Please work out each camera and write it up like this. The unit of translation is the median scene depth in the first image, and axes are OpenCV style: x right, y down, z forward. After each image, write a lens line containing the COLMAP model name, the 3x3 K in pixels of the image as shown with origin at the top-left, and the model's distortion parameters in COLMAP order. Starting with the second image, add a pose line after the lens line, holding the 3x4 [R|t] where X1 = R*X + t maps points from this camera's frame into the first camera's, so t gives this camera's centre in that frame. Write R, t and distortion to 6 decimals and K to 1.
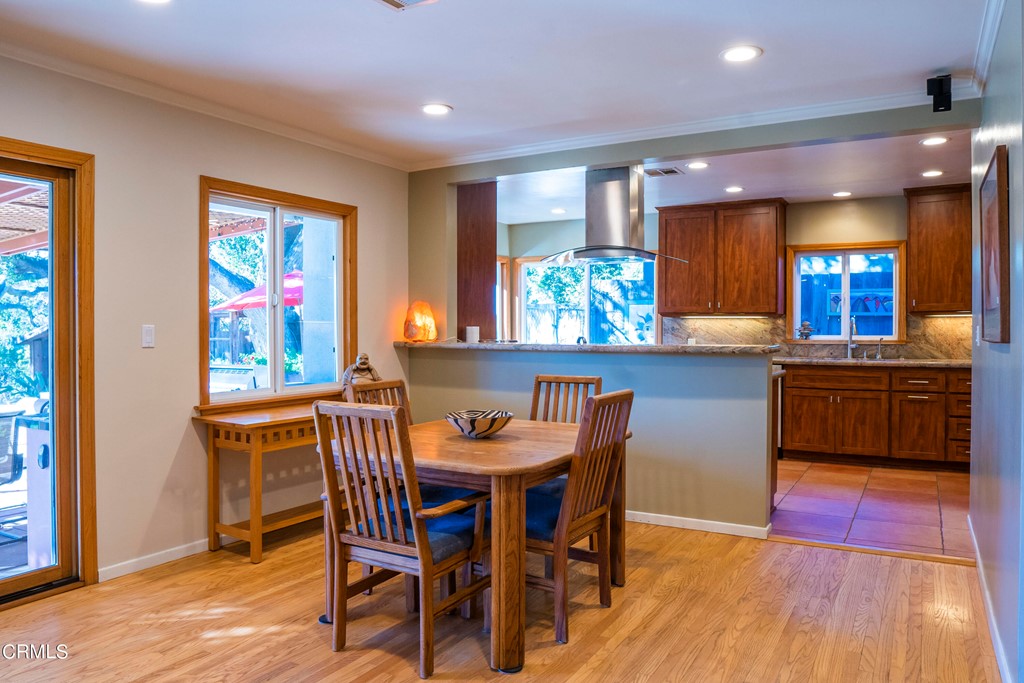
lens RADIAL K [[715.9, 0, 512.3], [0, 715.9, 336.0], [0, 0, 1]] dist [-0.085124, 0.005552]
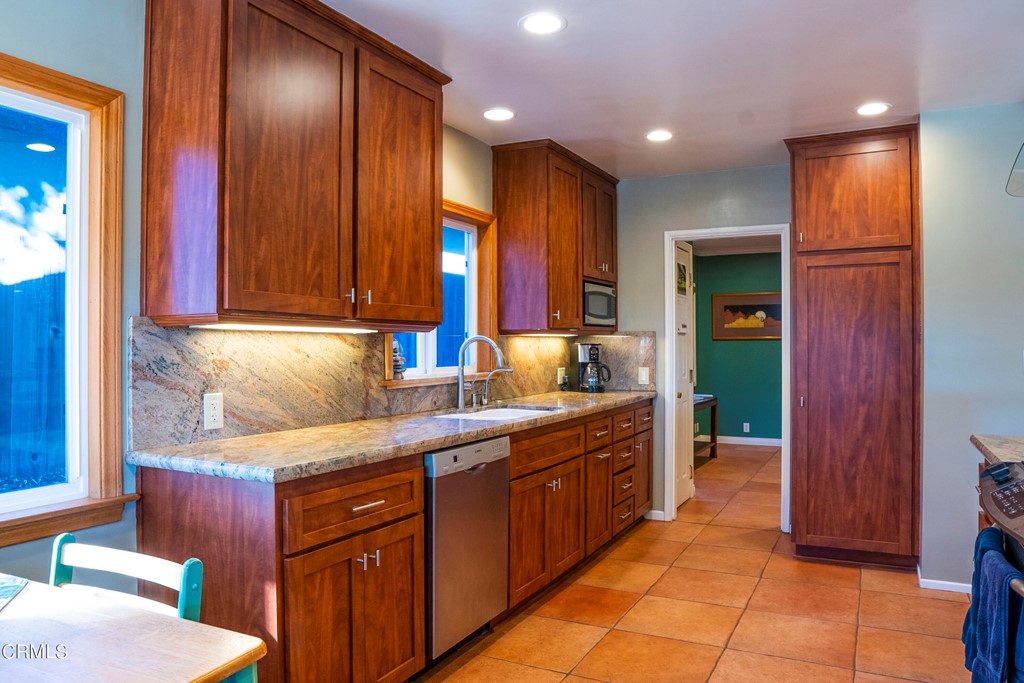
lens RADIAL K [[715.9, 0, 513.0], [0, 715.9, 344.8], [0, 0, 1]] dist [-0.085124, 0.005552]
pose [[-0.055782, 0.003941, 0.998435, -0.086380], [0.019796, 0.999800, -0.002840, -0.015628], [-0.998247, 0.019606, -0.055849, 0.928774]]
